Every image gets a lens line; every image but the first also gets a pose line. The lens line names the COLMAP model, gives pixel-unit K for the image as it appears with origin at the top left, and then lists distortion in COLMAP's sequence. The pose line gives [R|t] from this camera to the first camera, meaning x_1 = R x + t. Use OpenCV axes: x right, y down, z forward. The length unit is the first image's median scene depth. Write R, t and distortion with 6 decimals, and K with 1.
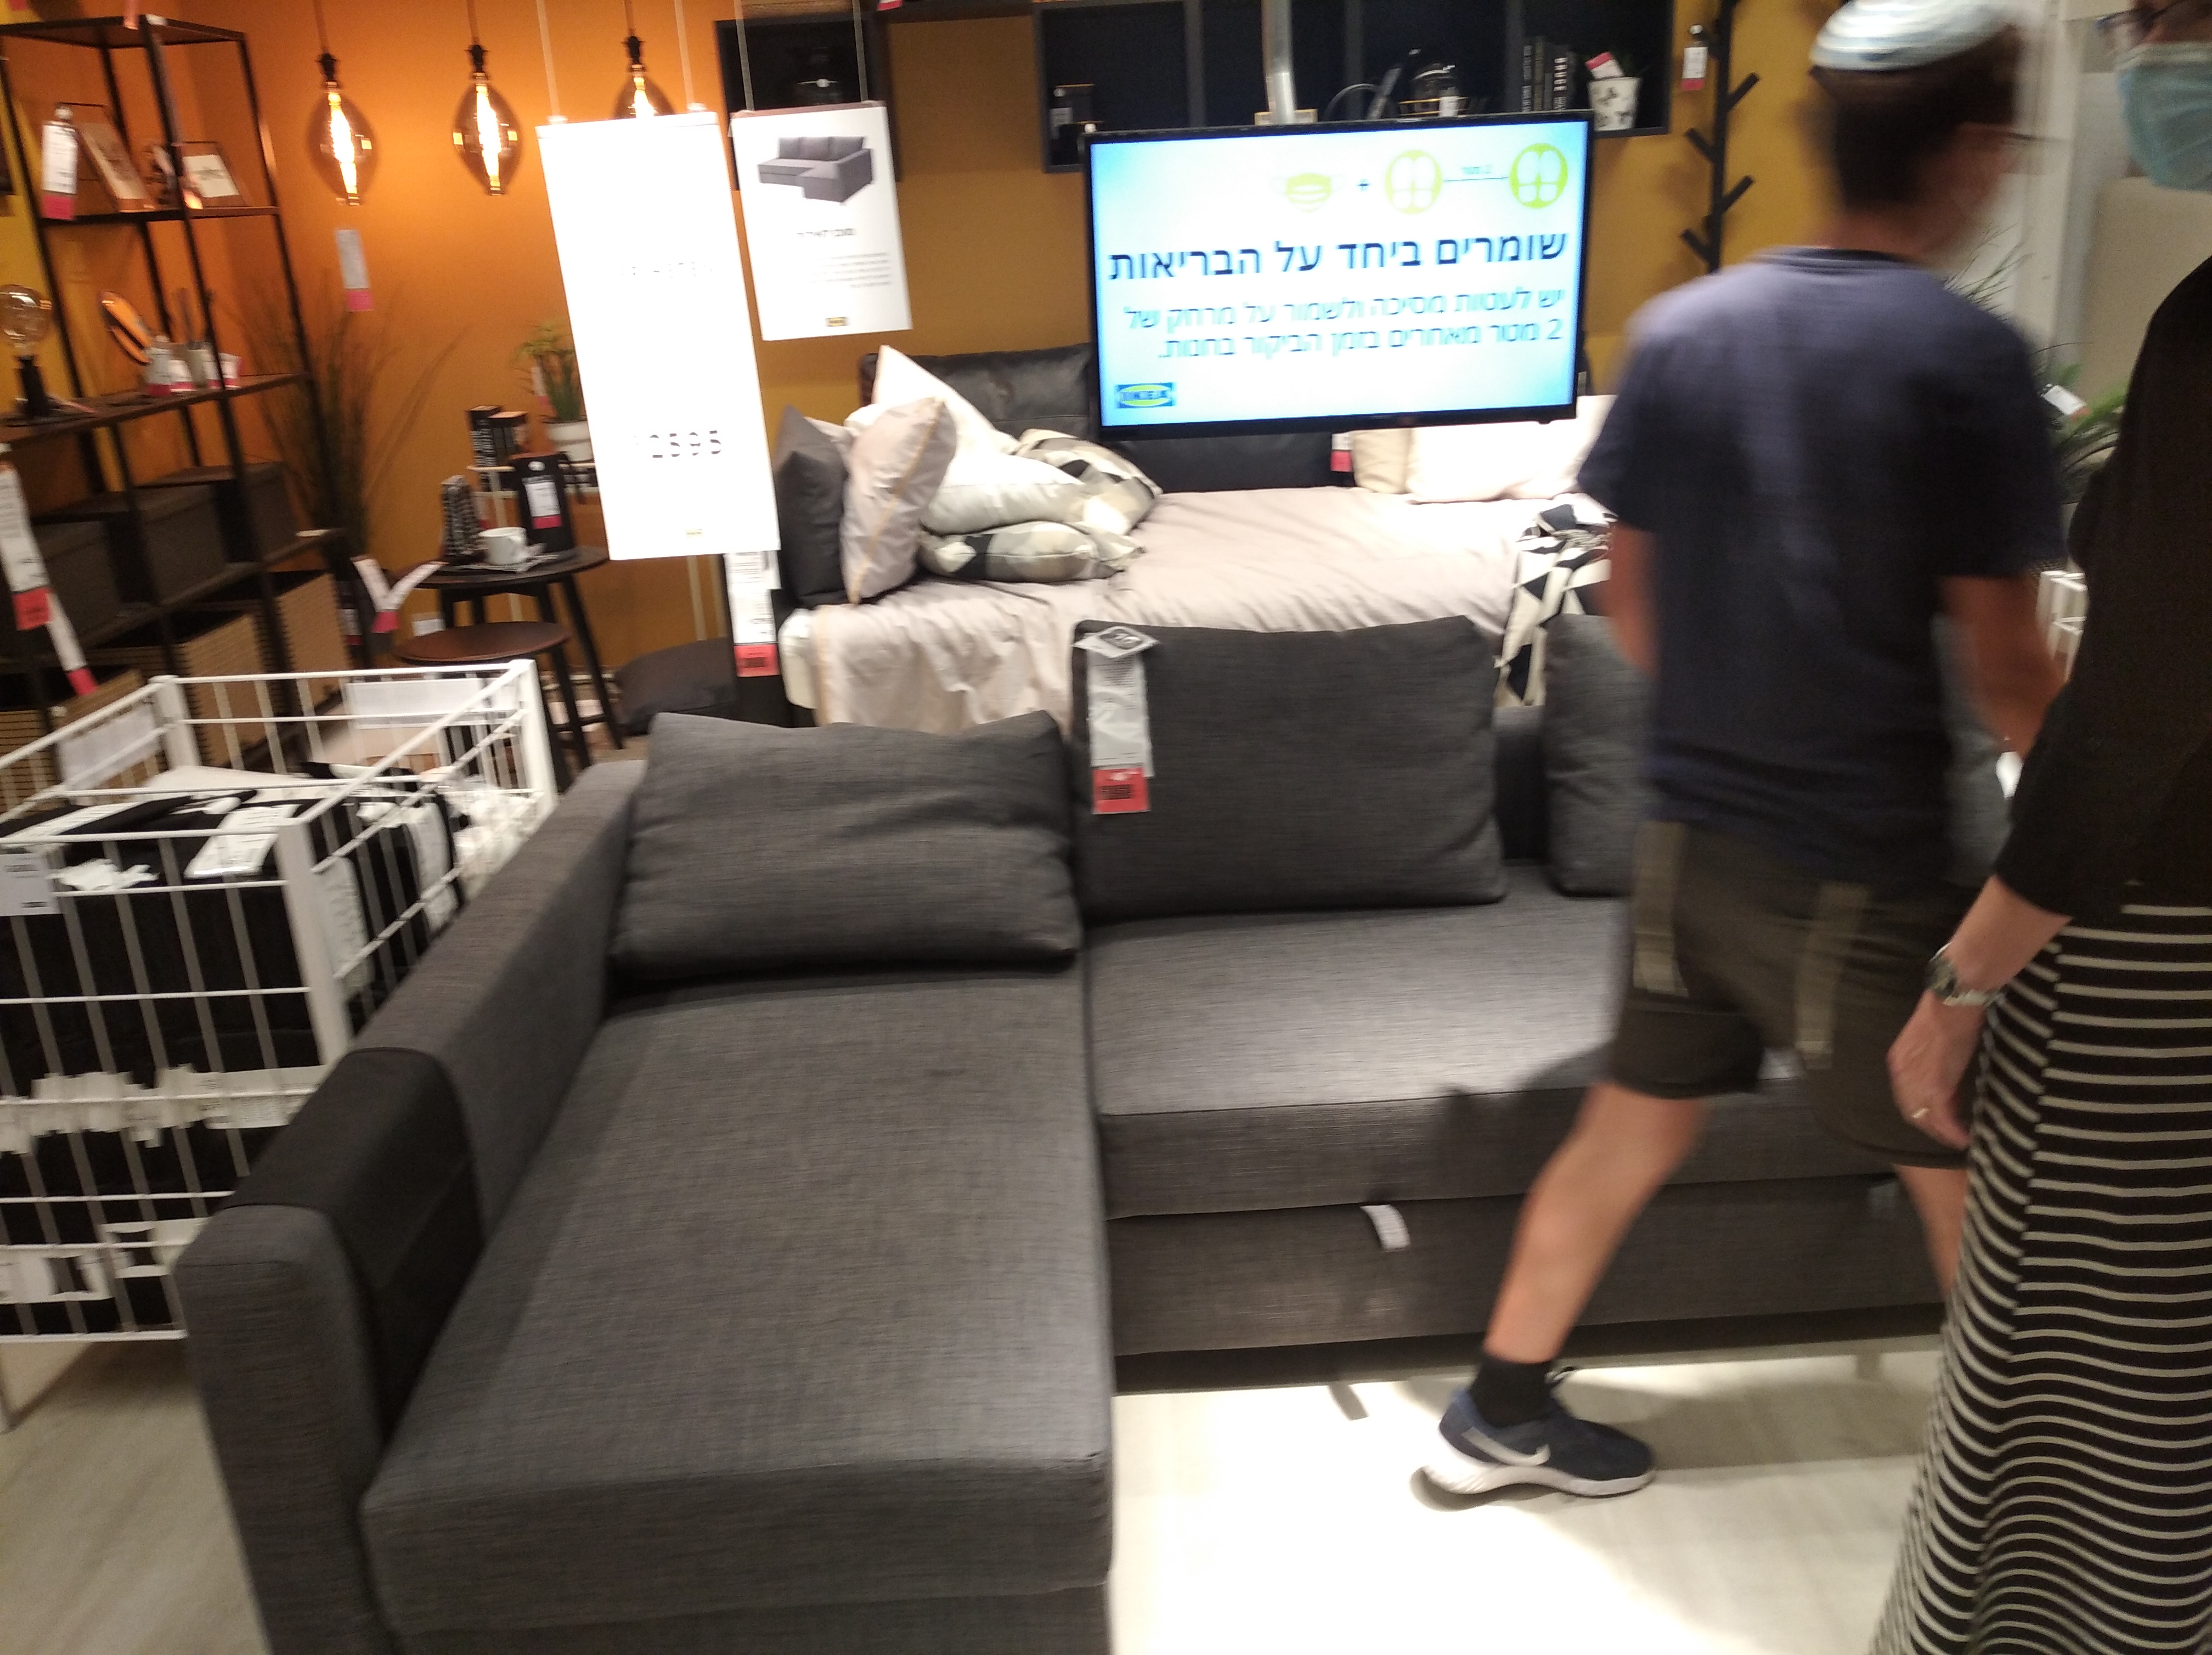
lens RADIAL K [[1763.7, 0, 1093.4], [0, 1763.7, 820.6], [0, 0, 1]] dist [0.046337, -0.081424]
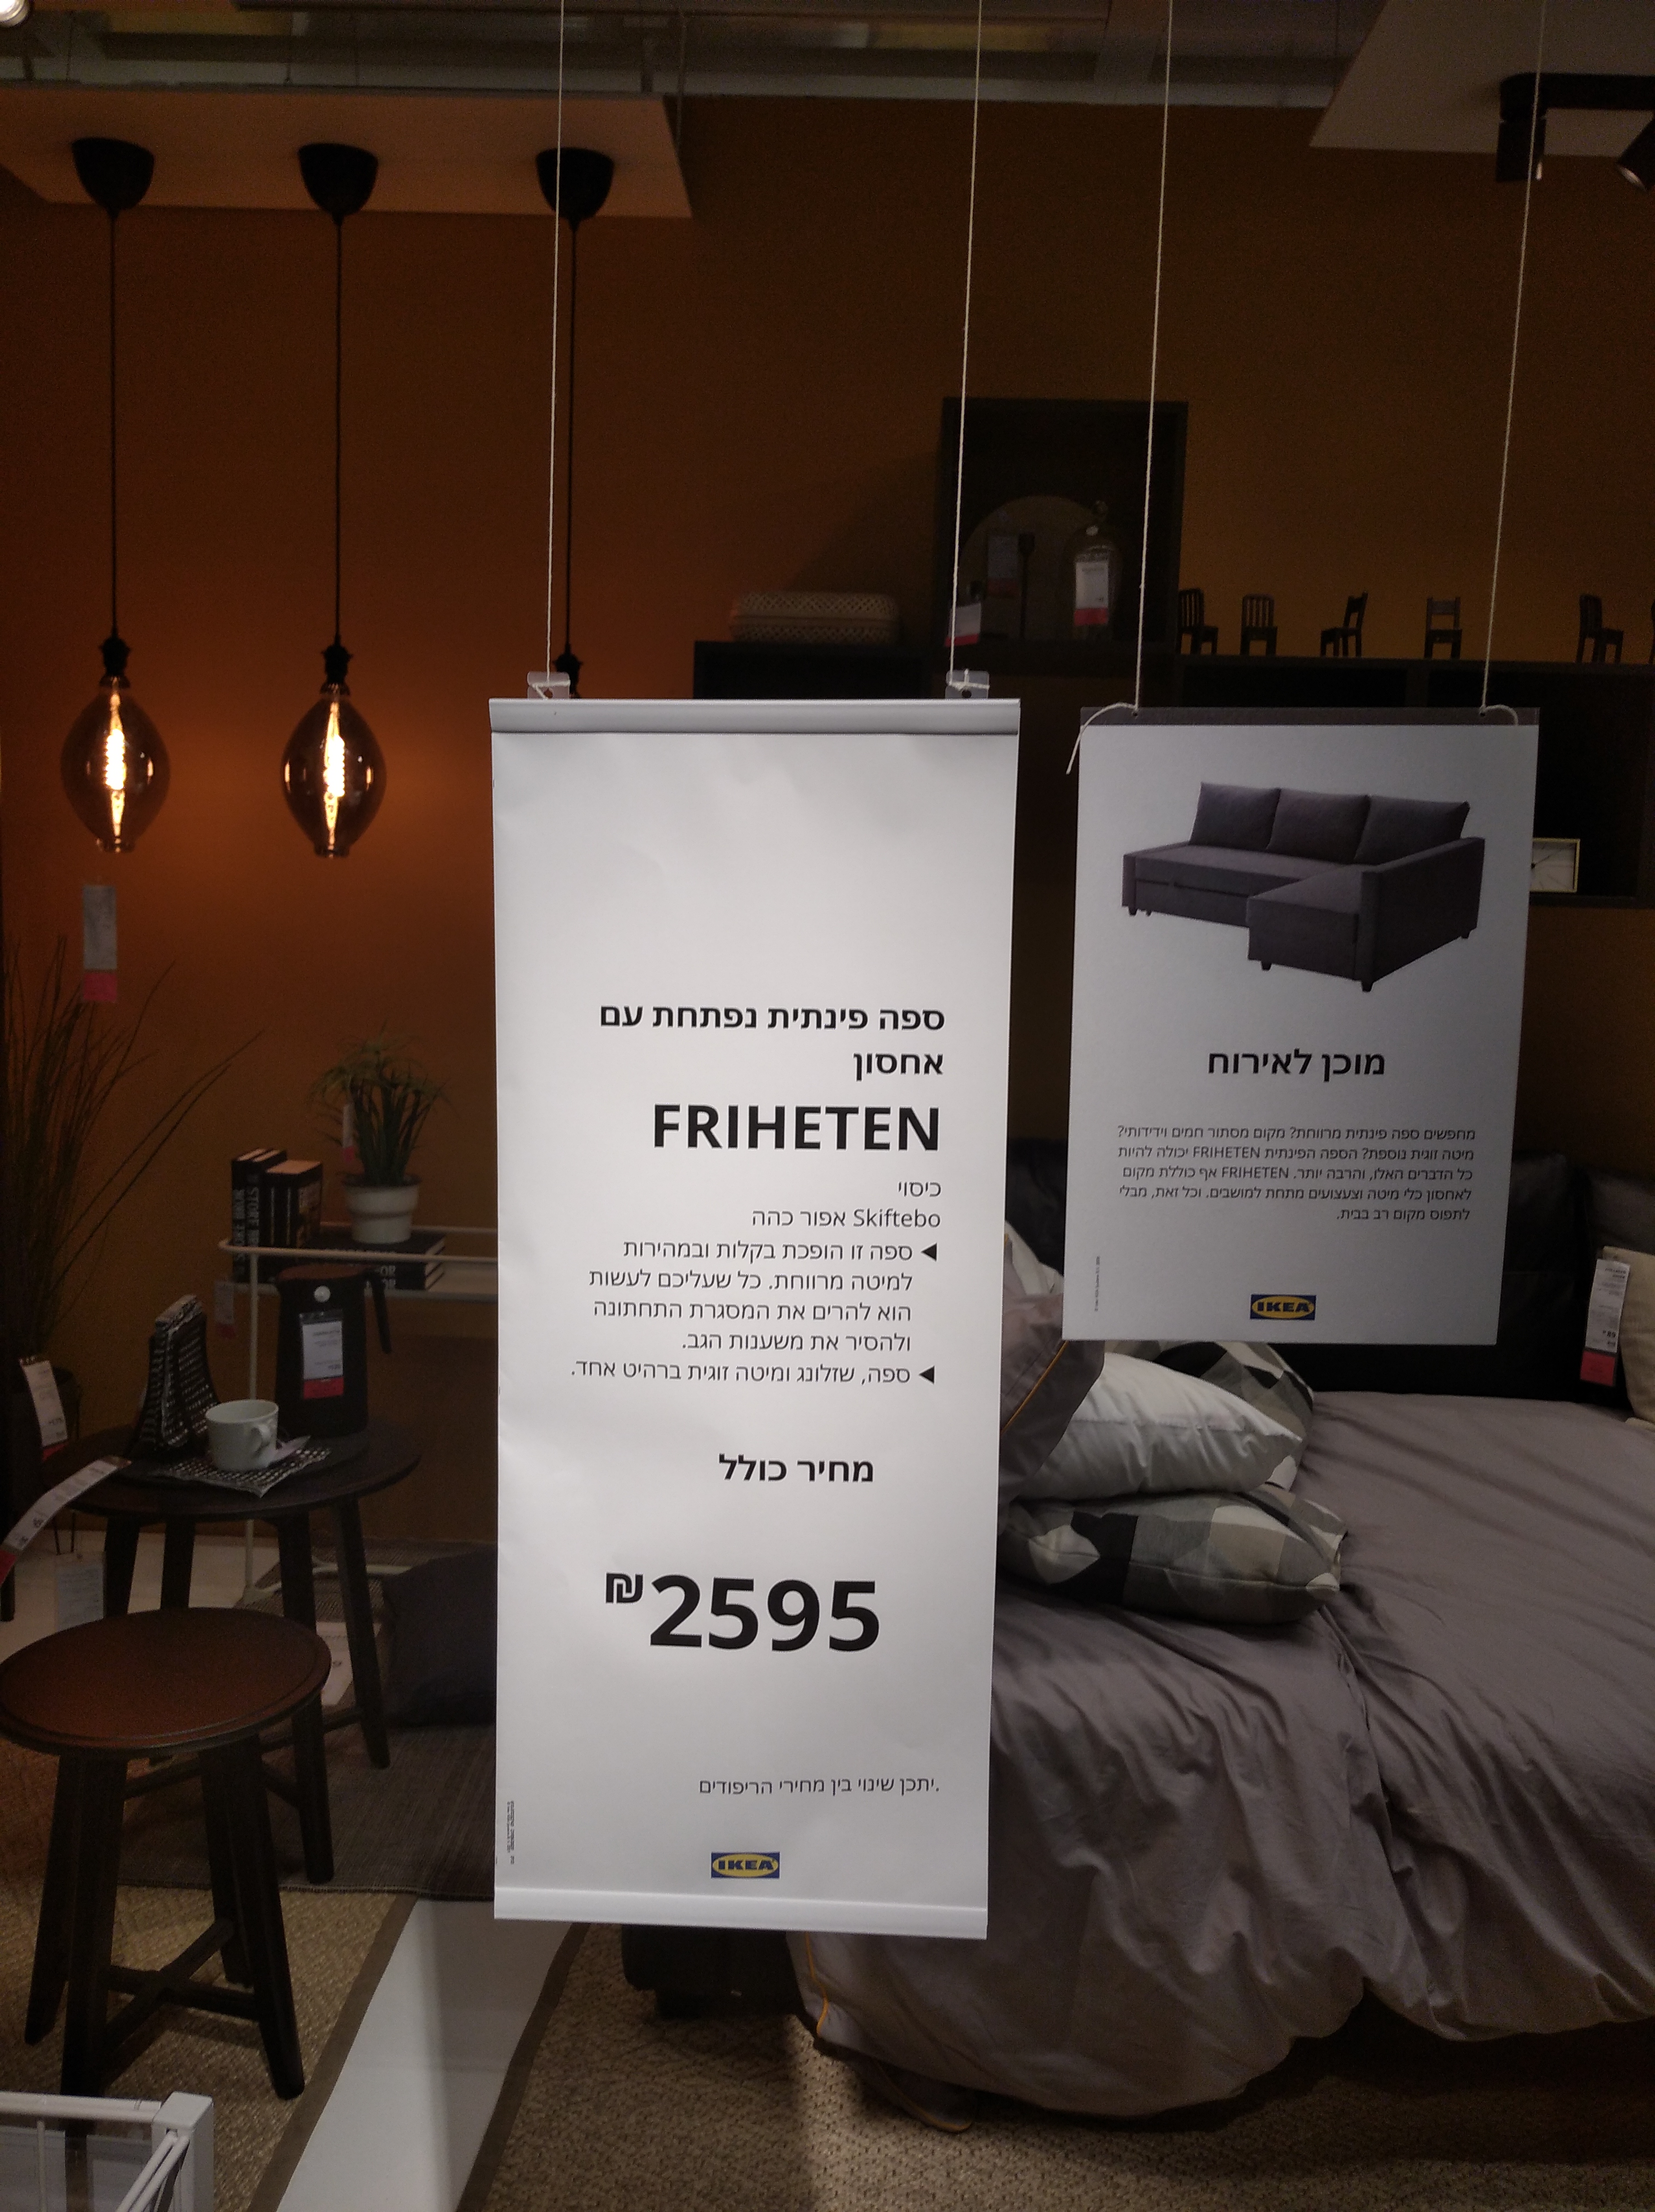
lens RADIAL K [[1763.7, 0, 818.1], [0, 1763.7, 1054.9], [0, 0, 1]] dist [0.046337, -0.081424]
pose [[0.995606, 0.088350, -0.031029, -0.144139], [-0.093263, 0.965283, -0.243987, -0.153729], [0.008395, 0.245809, 0.969282, 0.426916]]
